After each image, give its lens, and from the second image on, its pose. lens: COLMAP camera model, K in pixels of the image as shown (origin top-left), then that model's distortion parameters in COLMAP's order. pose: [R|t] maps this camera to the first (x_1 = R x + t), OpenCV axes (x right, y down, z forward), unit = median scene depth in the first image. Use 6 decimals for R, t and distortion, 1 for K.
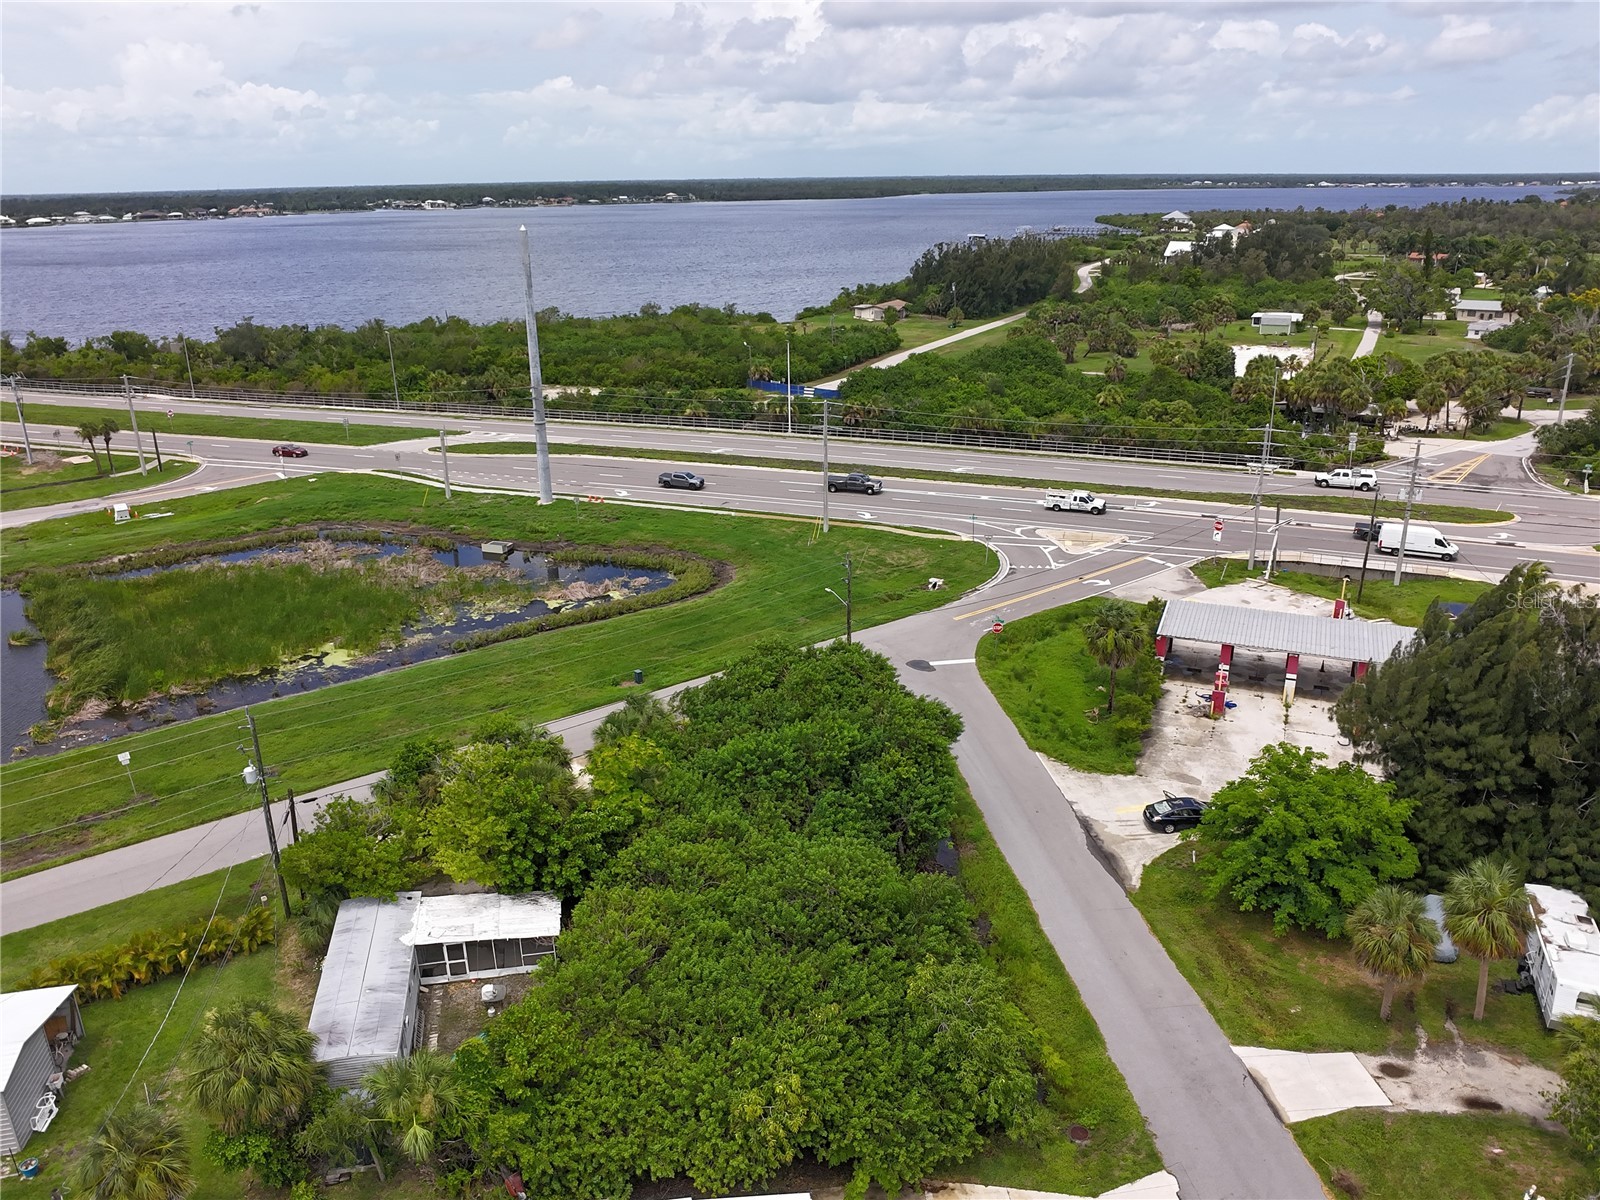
lens RADIAL K [[1182.1, 0, 803.0], [0, 1182.1, 598.3], [0, 0, 1]] dist [-0.022824, -0.022856]
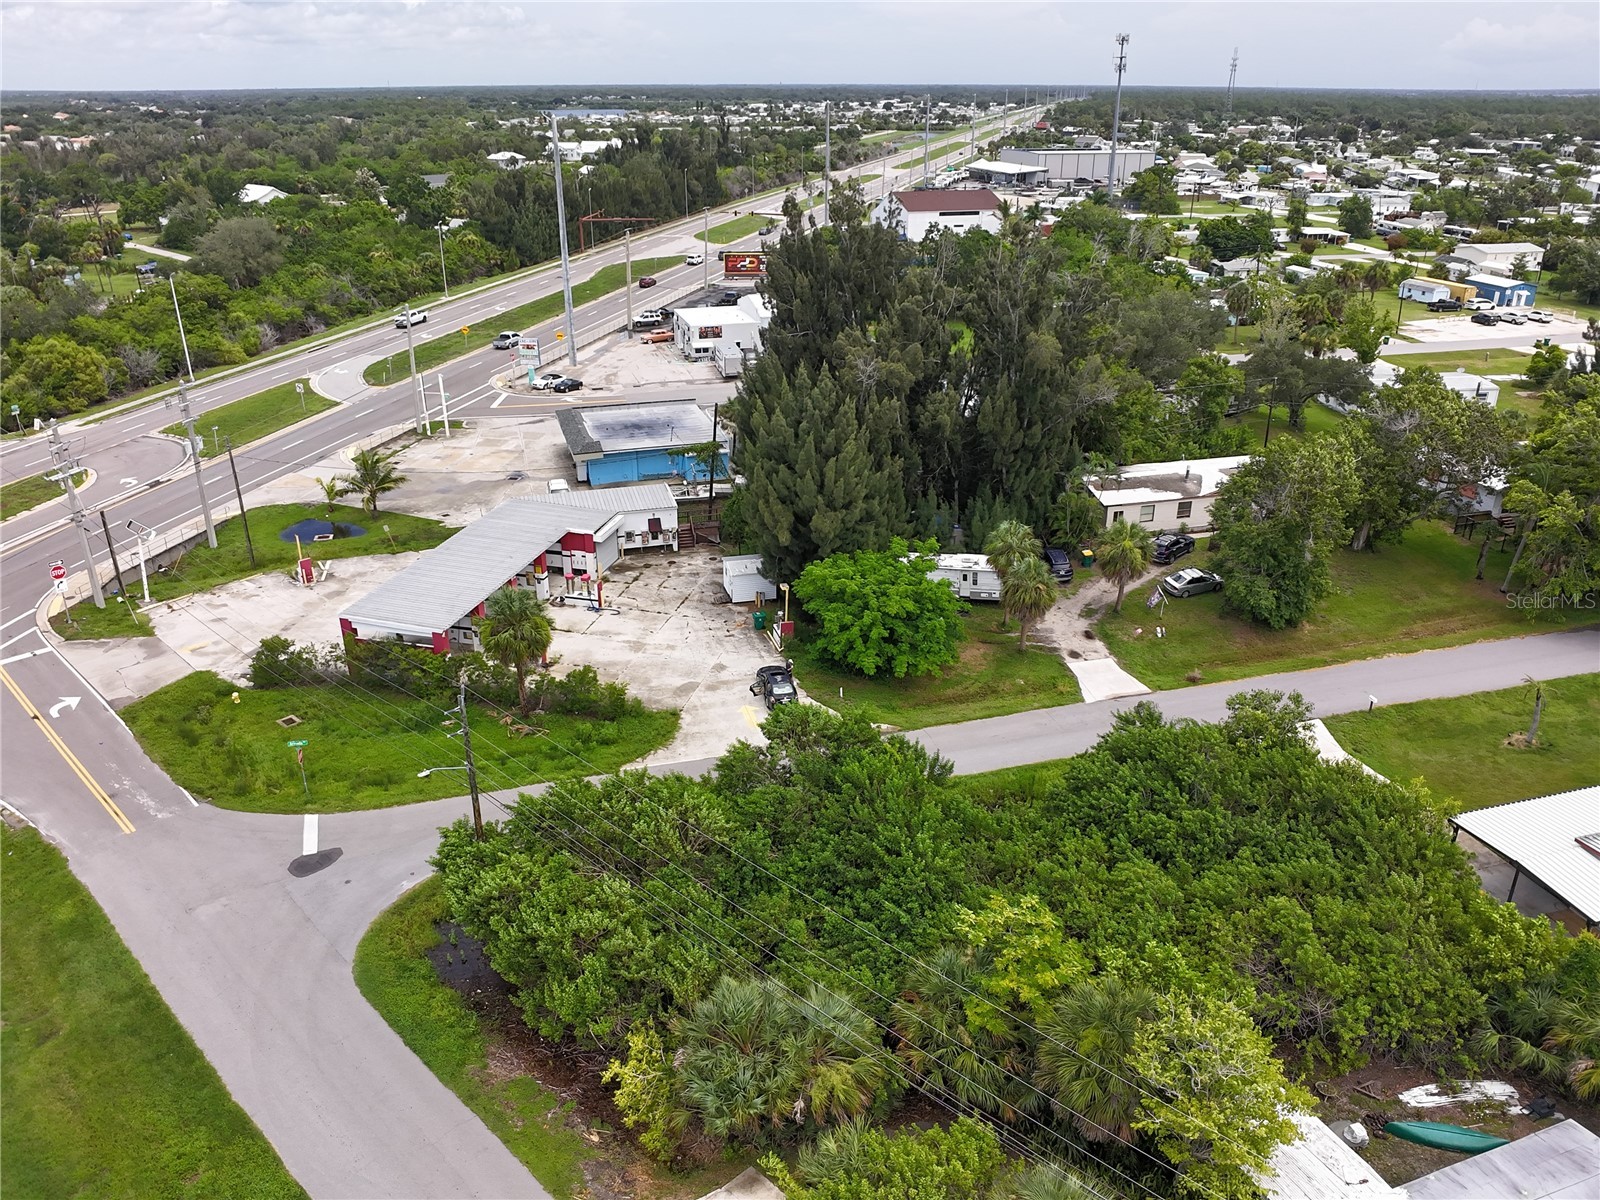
lens RADIAL K [[1182.1, 0, 803.0], [0, 1182.1, 598.3], [0, 0, 1]] dist [-0.022824, -0.022856]
pose [[-0.153092, -0.385850, 0.909771, -0.334562], [0.336154, 0.845389, 0.415111, -0.171996], [-0.929281, 0.369374, 0.000282, 0.525333]]
